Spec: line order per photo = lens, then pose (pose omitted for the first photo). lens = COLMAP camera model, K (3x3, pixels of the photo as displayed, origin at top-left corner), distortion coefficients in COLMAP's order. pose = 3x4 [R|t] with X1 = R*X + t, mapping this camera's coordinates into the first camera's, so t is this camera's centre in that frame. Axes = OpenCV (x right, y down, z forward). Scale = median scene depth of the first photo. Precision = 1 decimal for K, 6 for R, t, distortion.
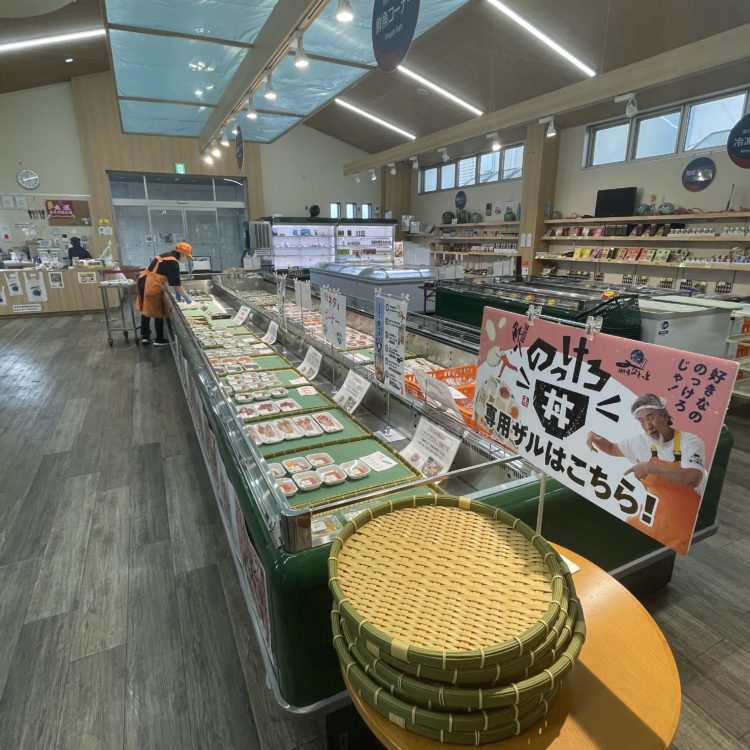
lens RADIAL K [[465.4, 0, 374.3], [0, 465.4, 376.7], [0, 0, 1]] dist [-0.000512, 0.002380]
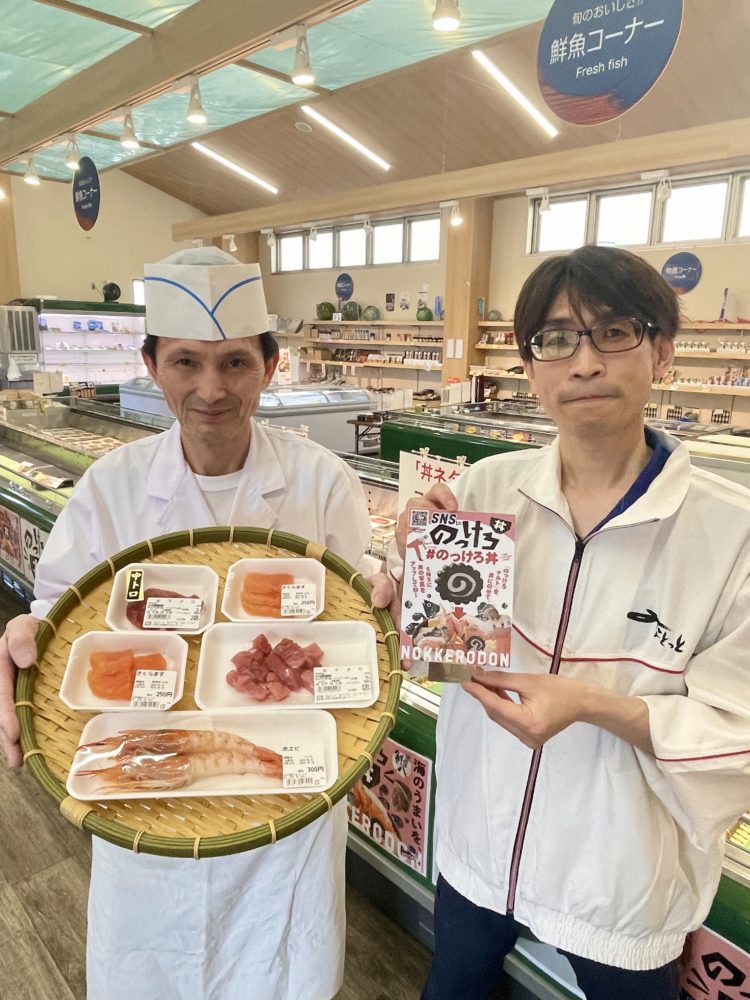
lens RADIAL K [[697.9, 0, 376.3], [0, 697.9, 496.1], [0, 0, 1]] dist [0.000714, -0.000844]
pose [[0.949899, -0.047189, 0.308974, -0.123213], [0.065437, 0.996655, -0.048963, -0.027366], [-0.305630, 0.066728, 0.949809, 0.049101]]
